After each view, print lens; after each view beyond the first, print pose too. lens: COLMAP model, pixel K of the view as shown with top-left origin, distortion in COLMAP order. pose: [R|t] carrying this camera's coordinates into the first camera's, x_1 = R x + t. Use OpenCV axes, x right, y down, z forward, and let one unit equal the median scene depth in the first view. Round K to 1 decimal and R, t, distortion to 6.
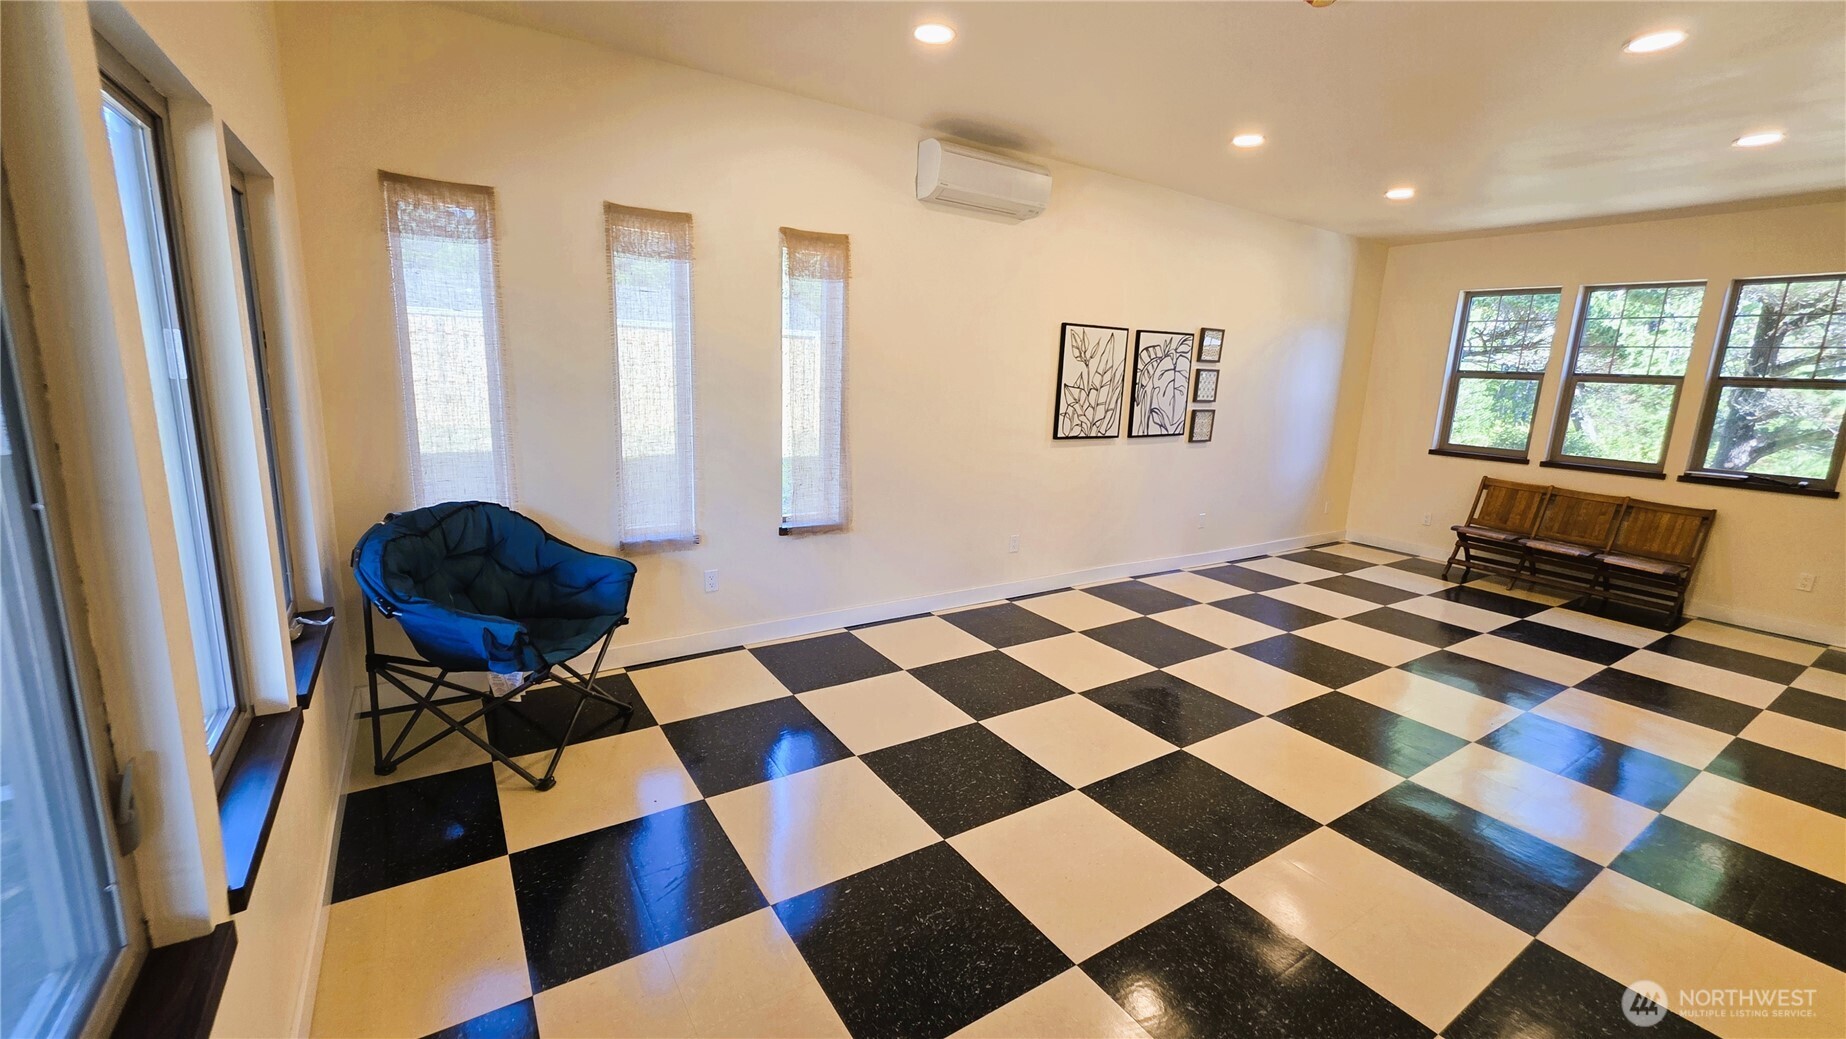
lens RADIAL K [[738.5, 0, 908.8], [0, 738.5, 513.9], [0, 0, 1]] dist [-0.002288, 0.000722]
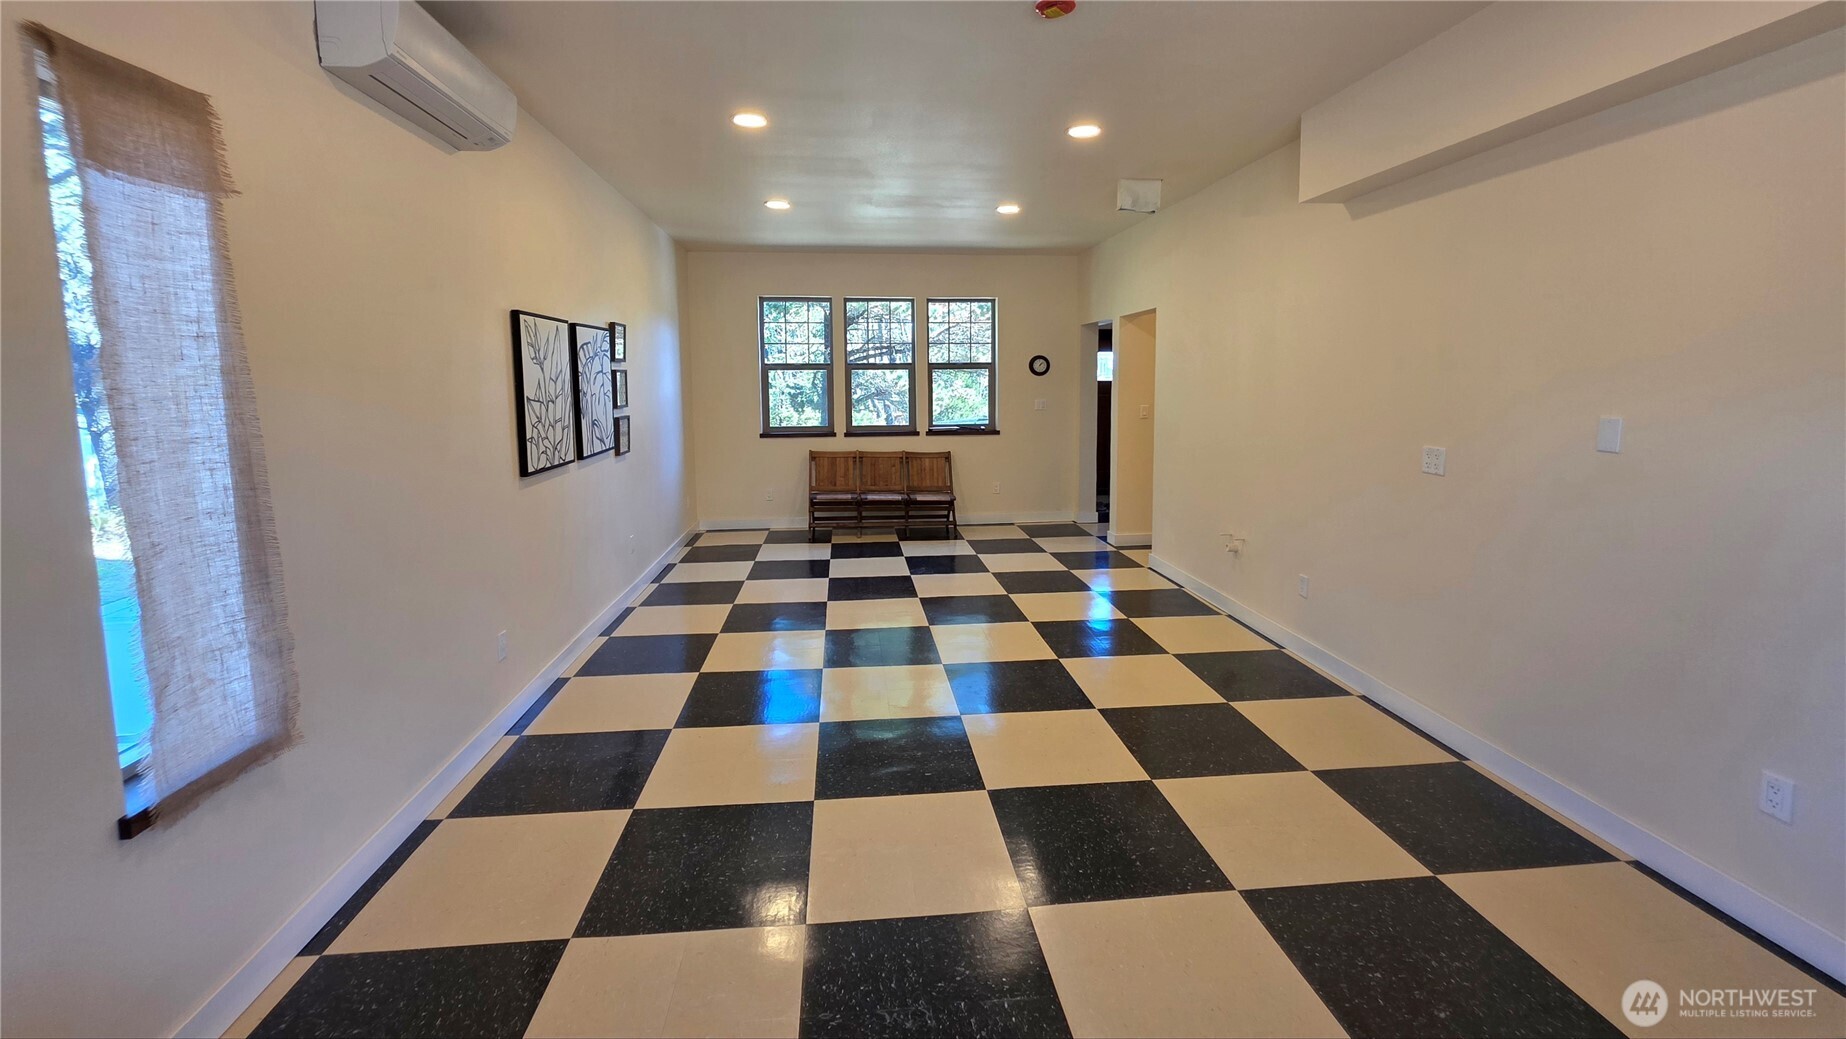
lens RADIAL K [[738.5, 0, 917.1], [0, 738.5, 462.0], [0, 0, 1]] dist [-0.002288, 0.000722]
pose [[0.447922, -0.142868, 0.882584, -0.230655], [0.199494, 0.978234, 0.057106, -0.077062], [-0.871532, 0.150492, 0.466673, 0.341061]]
